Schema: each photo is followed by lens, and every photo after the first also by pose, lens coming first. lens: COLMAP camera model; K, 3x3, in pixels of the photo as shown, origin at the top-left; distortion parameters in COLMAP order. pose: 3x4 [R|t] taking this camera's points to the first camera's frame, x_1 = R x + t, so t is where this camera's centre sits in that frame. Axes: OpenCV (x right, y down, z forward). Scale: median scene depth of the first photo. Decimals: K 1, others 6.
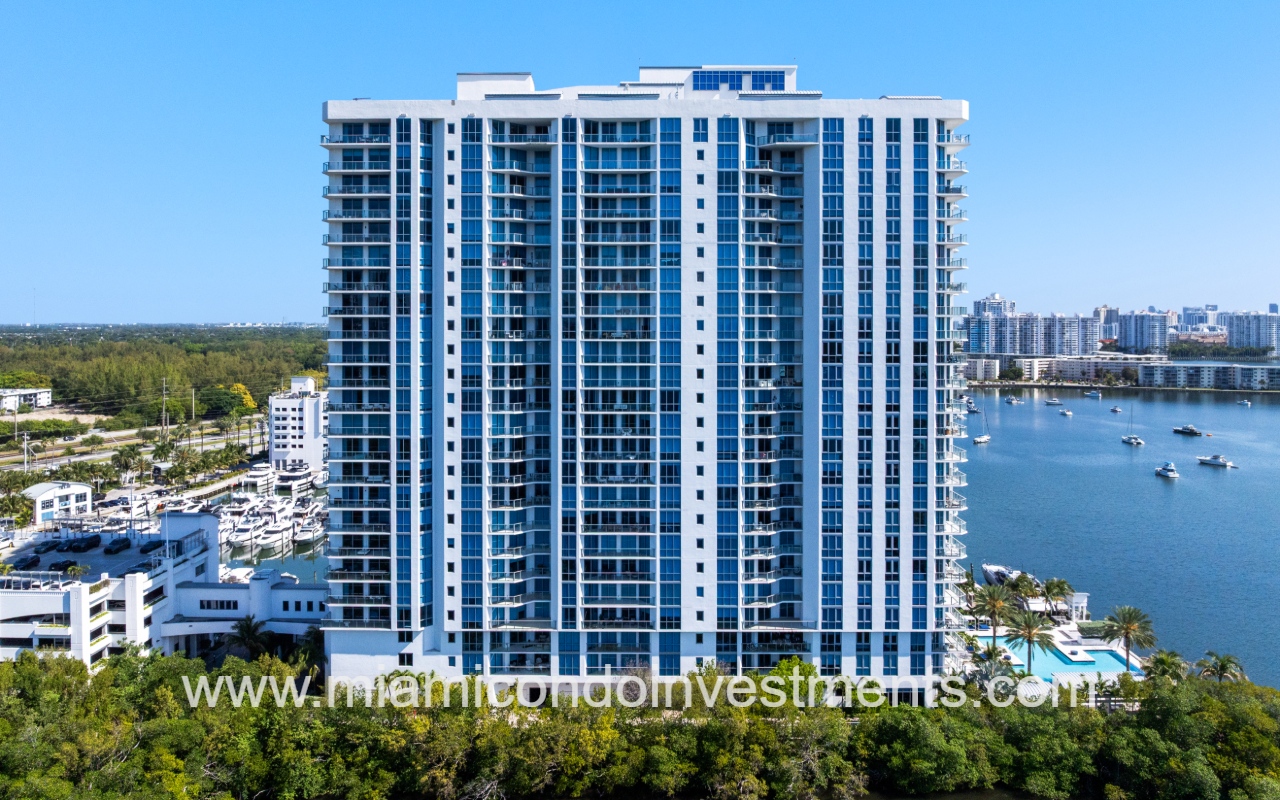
lens RADIAL K [[918.7, 0, 649.7], [0, 918.7, 329.2], [0, 0, 1]] dist [-0.024343, -0.030173]
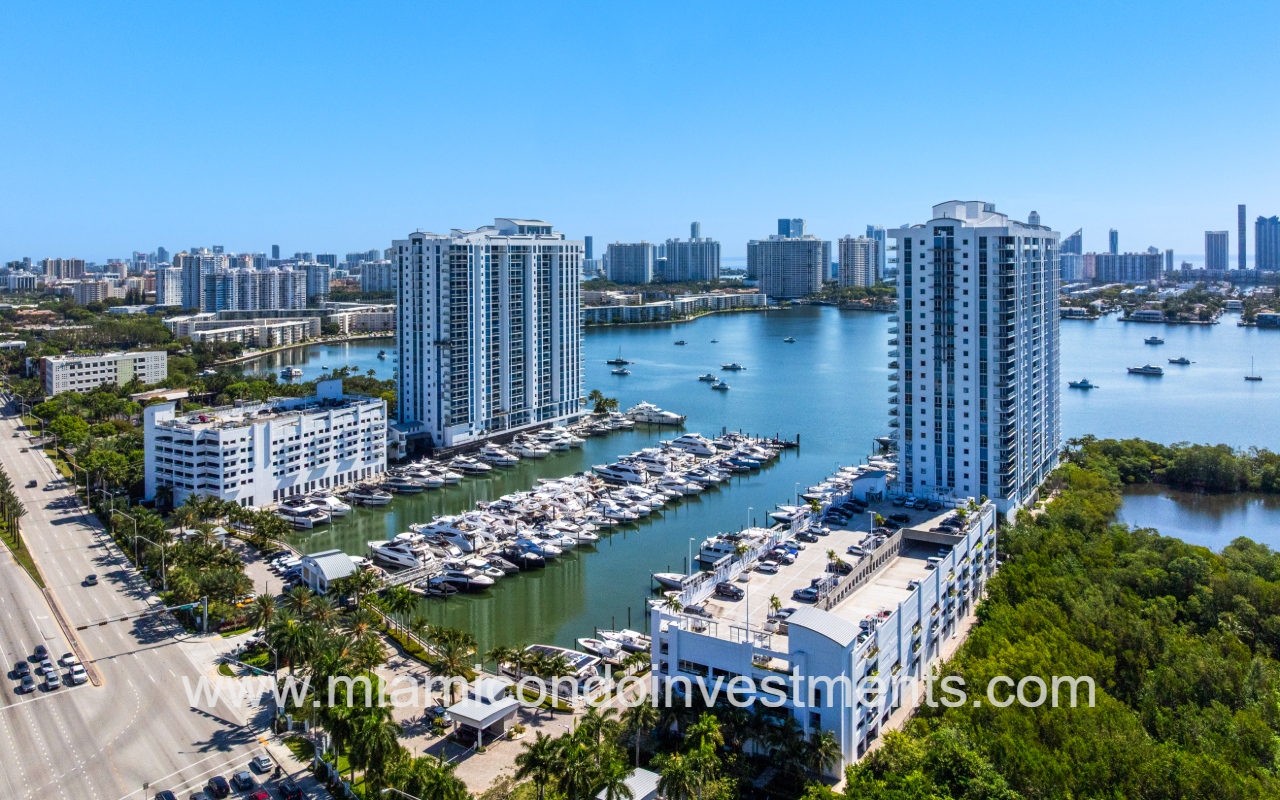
lens RADIAL K [[952.4, 0, 649.8], [0, 952.4, 278.1], [0, 0, 1]] dist [-0.009747, -0.037781]
pose [[0.518399, -0.025257, 0.854766, -2.426997], [0.015060, 0.999678, 0.020406, -0.189177], [-0.855006, 0.002294, 0.518613, 0.582988]]
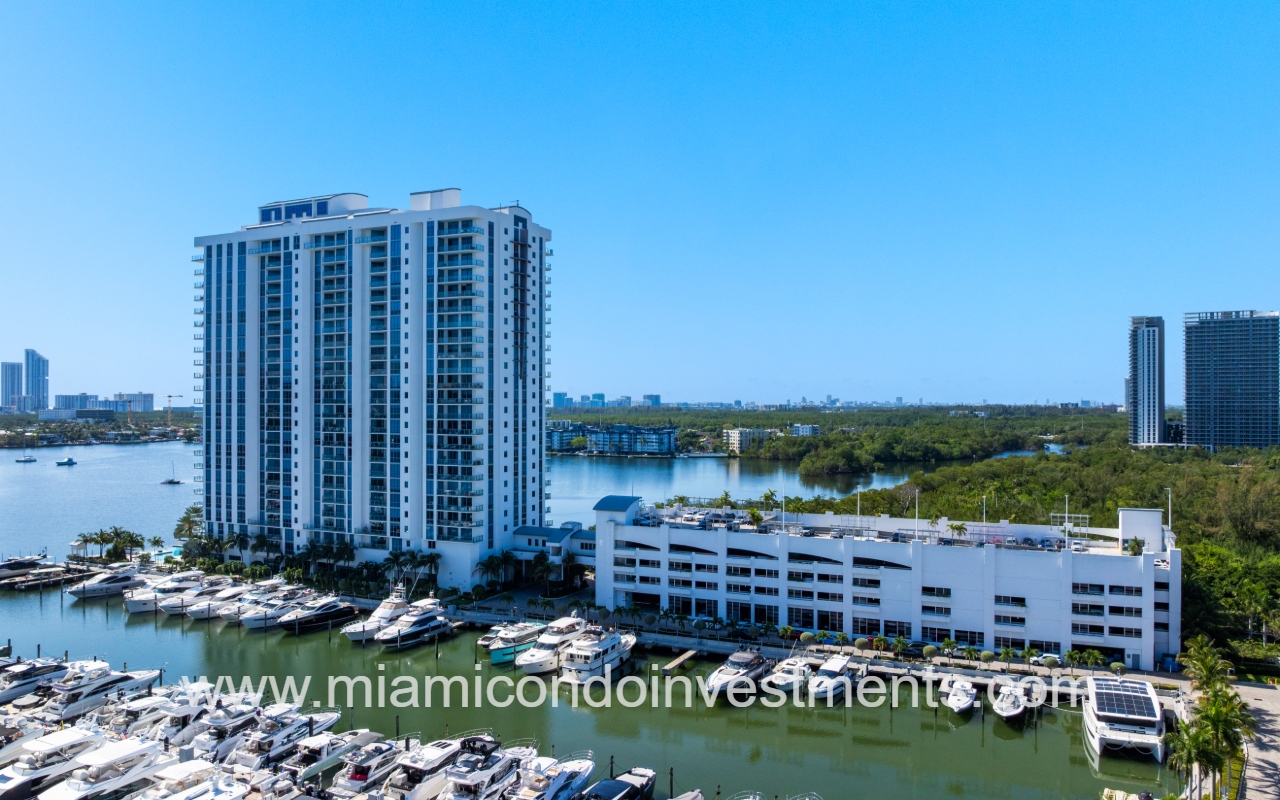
lens RADIAL K [[918.7, 0, 645.5], [0, 918.7, 395.3], [0, 0, 1]] dist [-0.024343, -0.030173]
pose [[-0.907416, 0.003048, 0.420223, -1.289300], [0.003165, 0.999995, -0.000419, 0.070181], [-0.420222, 0.000950, -0.907421, 2.474505]]
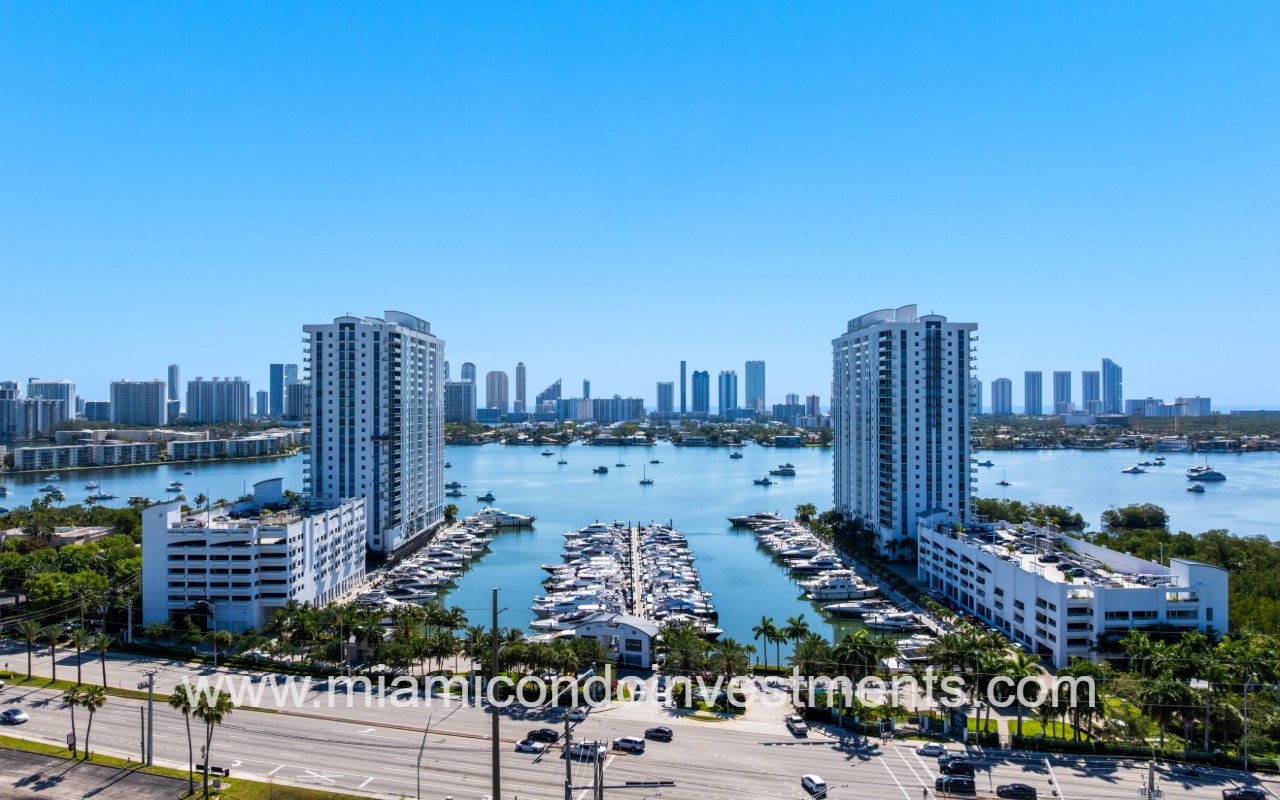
lens RADIAL K [[918.7, 0, 646.6], [0, 918.7, 404.7], [0, 0, 1]] dist [-0.024343, -0.030173]
pose [[-0.026732, -0.001251, 0.999642, -2.862598], [0.010425, 0.999944, 0.001530, -0.034768], [-0.999588, 0.010463, -0.026717, 1.933874]]
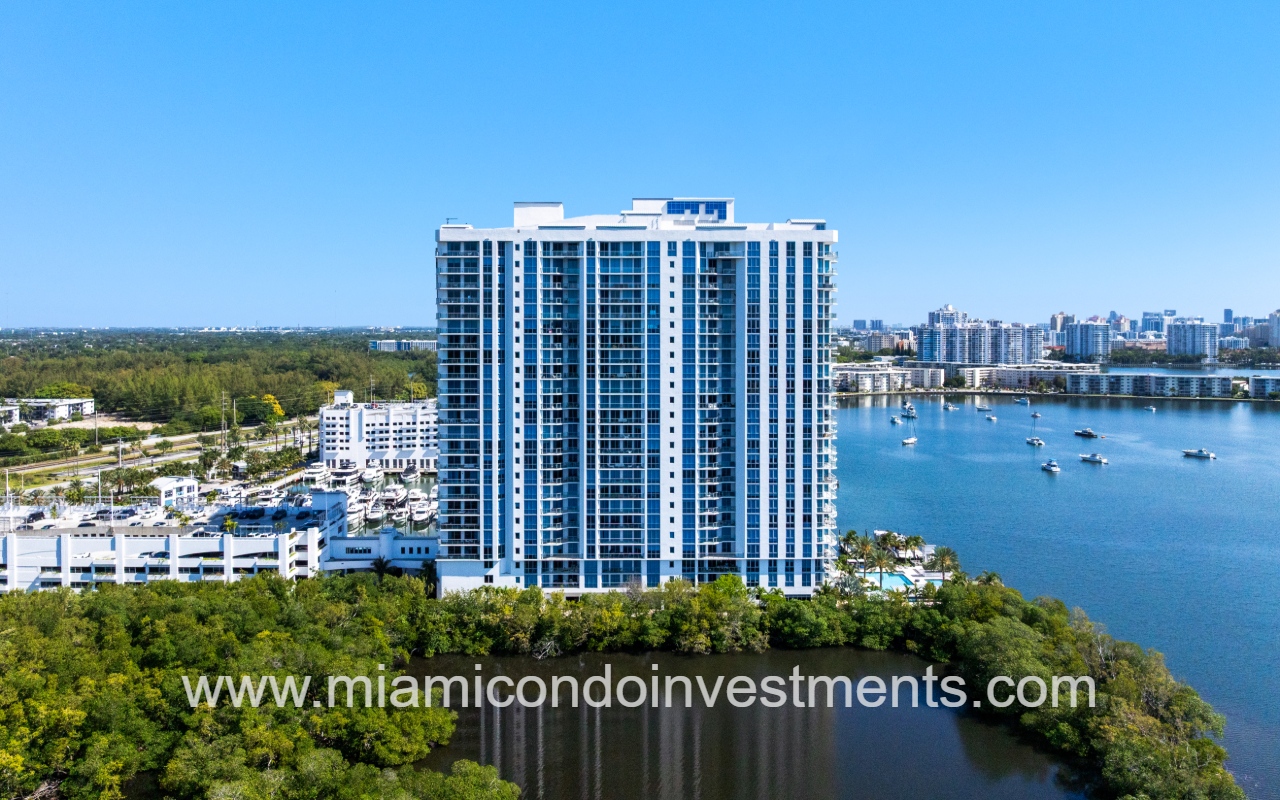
lens RADIAL K [[918.7, 0, 648.3], [0, 918.7, 328.8], [0, 0, 1]] dist [-0.024343, -0.030173]
pose [[0.999628, -0.000354, 0.027287, -0.030688], [0.000465, 0.999992, -0.004083, -0.070057], [-0.027286, 0.004094, 0.999619, -0.615156]]
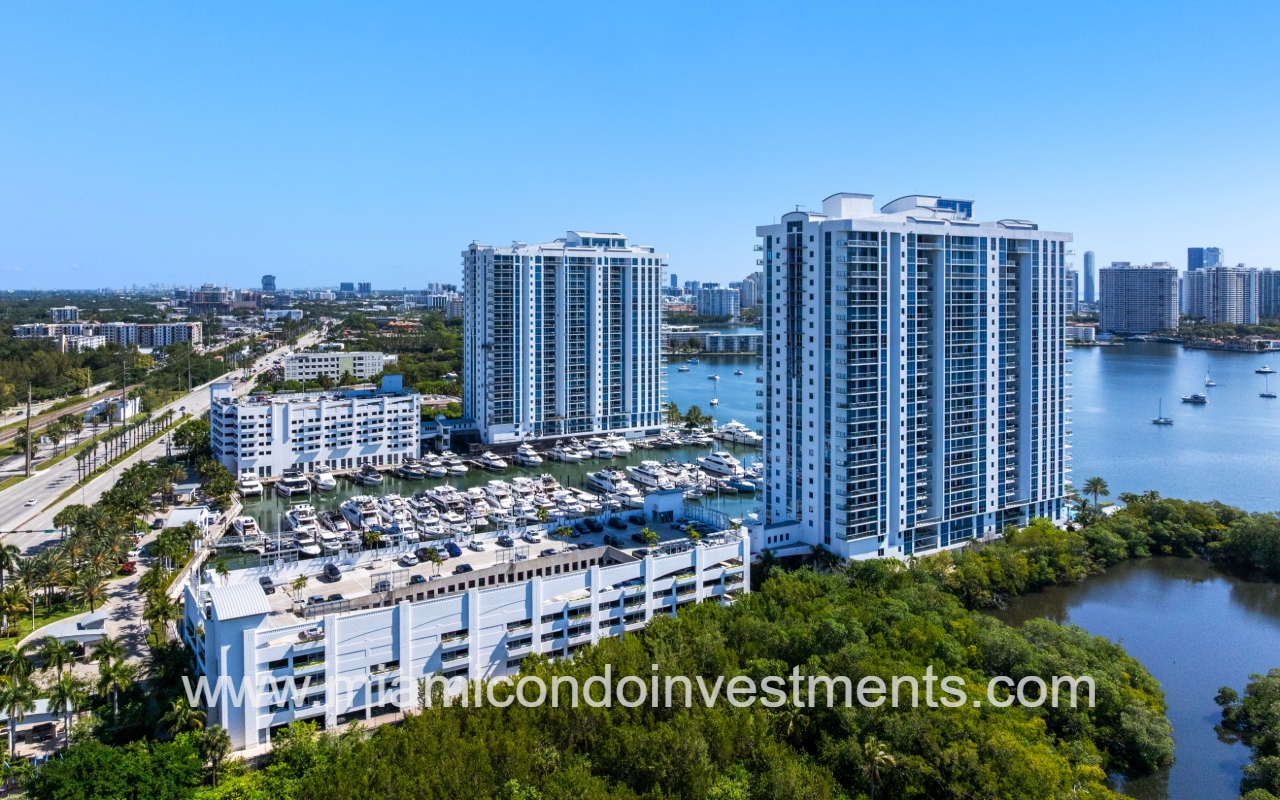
lens RADIAL K [[952.4, 0, 635.5], [0, 952.4, 298.1], [0, 0, 1]] dist [-0.009747, -0.037781]
pose [[0.827521, -0.003378, 0.561425, -1.630449], [0.000371, 0.999985, 0.005469, -0.117289], [-0.561435, -0.004317, 0.827510, -0.195687]]
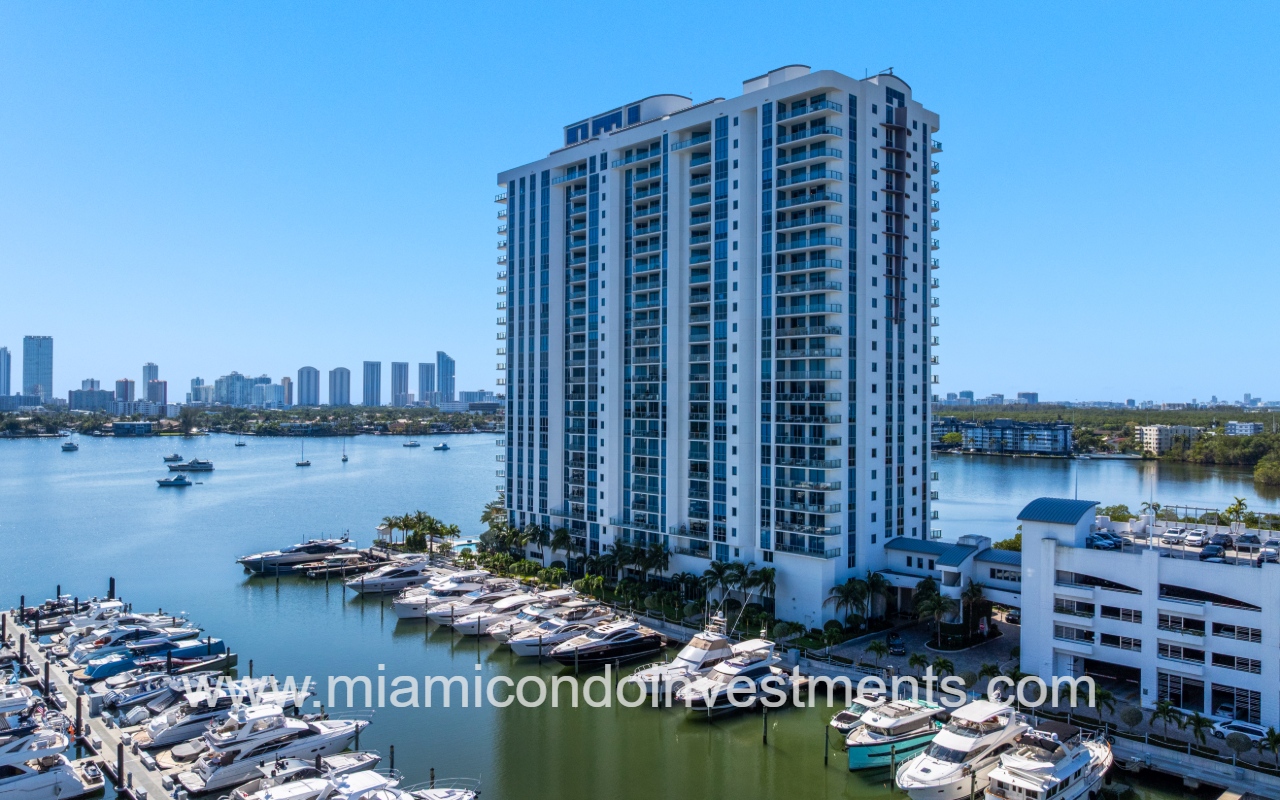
lens RADIAL K [[918.7, 0, 653.3], [0, 918.7, 391.4], [0, 0, 1]] dist [-0.024343, -0.030173]
pose [[-0.688484, 0.003559, 0.725242, -1.014087], [-0.000319, 0.999986, -0.005210, 0.128429], [-0.725251, -0.003819, -0.688474, 2.079206]]
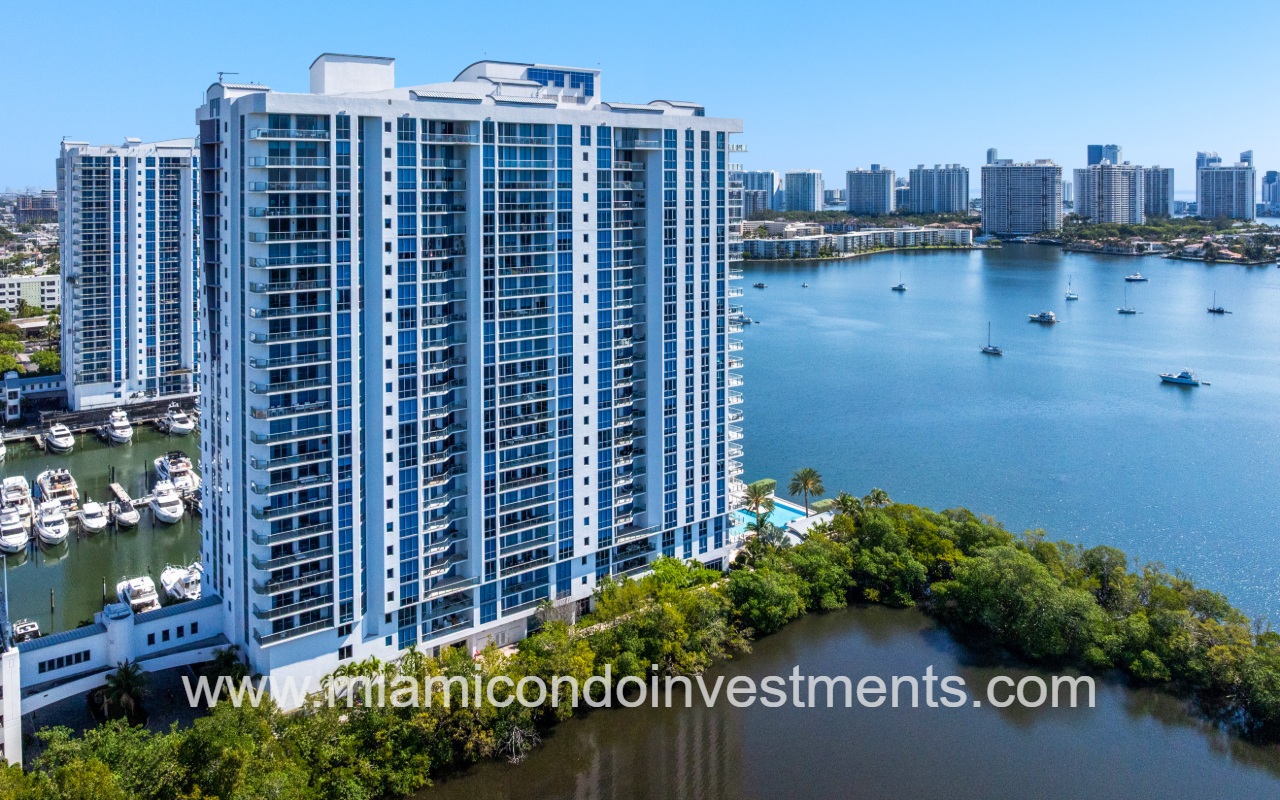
lens RADIAL K [[952.4, 0, 639.3], [0, 952.4, 195.2], [0, 0, 1]] dist [-0.009747, -0.037781]
pose [[0.781293, -0.007667, 0.624117, -0.661525], [0.007663, 0.999967, 0.002691, -0.142305], [-0.624117, 0.002680, 0.781326, -0.016173]]
